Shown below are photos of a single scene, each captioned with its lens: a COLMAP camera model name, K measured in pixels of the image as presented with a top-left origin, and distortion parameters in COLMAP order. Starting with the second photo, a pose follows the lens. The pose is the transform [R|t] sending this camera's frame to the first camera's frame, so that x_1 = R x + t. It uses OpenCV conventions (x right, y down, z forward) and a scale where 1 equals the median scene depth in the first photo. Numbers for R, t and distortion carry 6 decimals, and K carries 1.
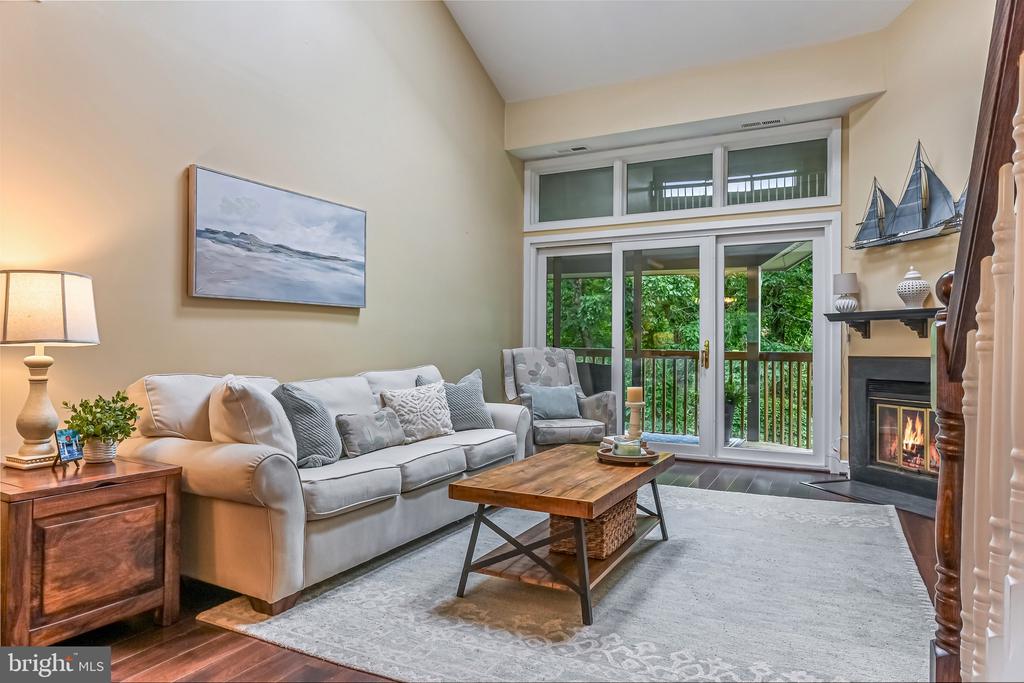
lens RADIAL K [[634.7, 0, 515.9], [0, 634.7, 337.5], [0, 0, 1]] dist [-0.004664, -0.001122]
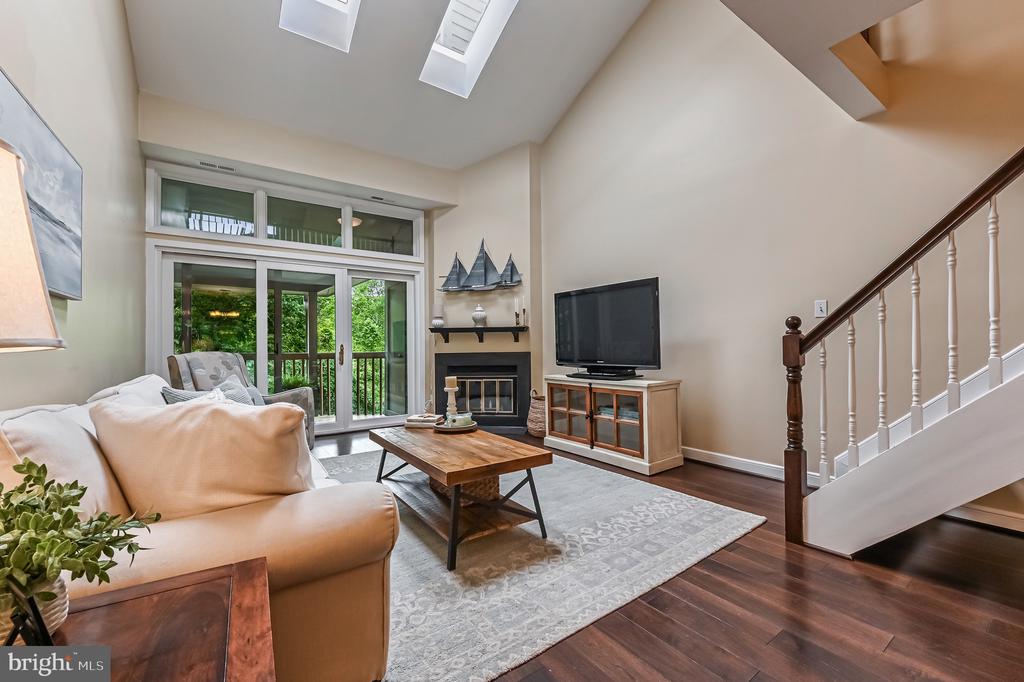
lens RADIAL K [[414.4, 0, 506.5], [0, 414.4, 345.5], [0, 0, 1]] dist [0.000537, -0.000264]
pose [[0.474709, -0.006292, 0.880120, -0.404635], [0.002099, 0.999980, 0.006017, 0.002836], [-0.880140, -0.001009, 0.474713, 0.330362]]
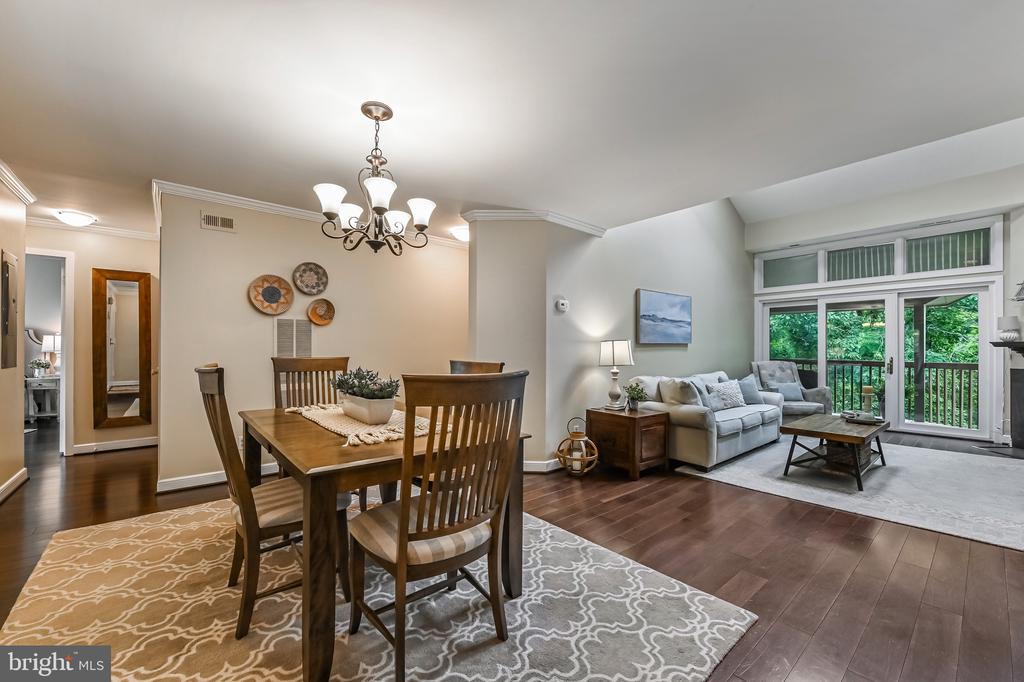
lens RADIAL K [[407.0, 0, 508.7], [0, 407.0, 347.7], [0, 0, 1]] dist [-0.012749, 0.000270]
pose [[0.920408, -0.006630, -0.390903, -0.255973], [0.009035, 0.999950, 0.004314, -0.041749], [0.390854, -0.007502, 0.920422, -0.434726]]
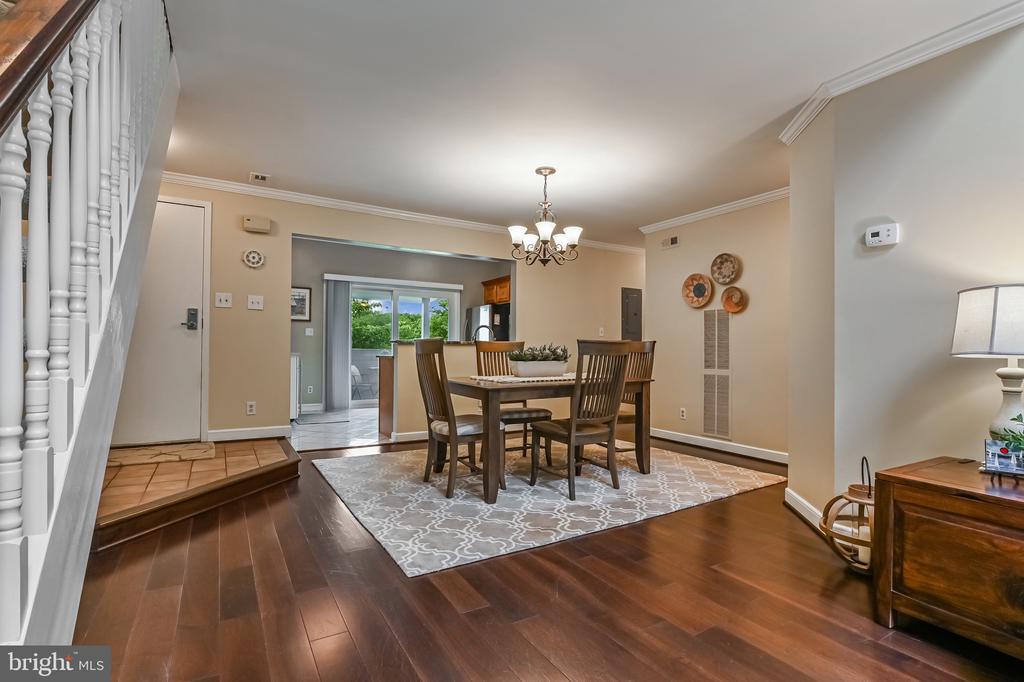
lens RADIAL K [[490.5, 0, 516.3], [0, 490.5, 345.5], [0, 0, 1]] dist [-0.013847, -0.000327]
pose [[-0.524988, -0.022744, -0.850806, 0.181342], [-0.005594, 0.999714, -0.023272, 0.008008], [0.851091, -0.007458, -0.524965, 0.381329]]
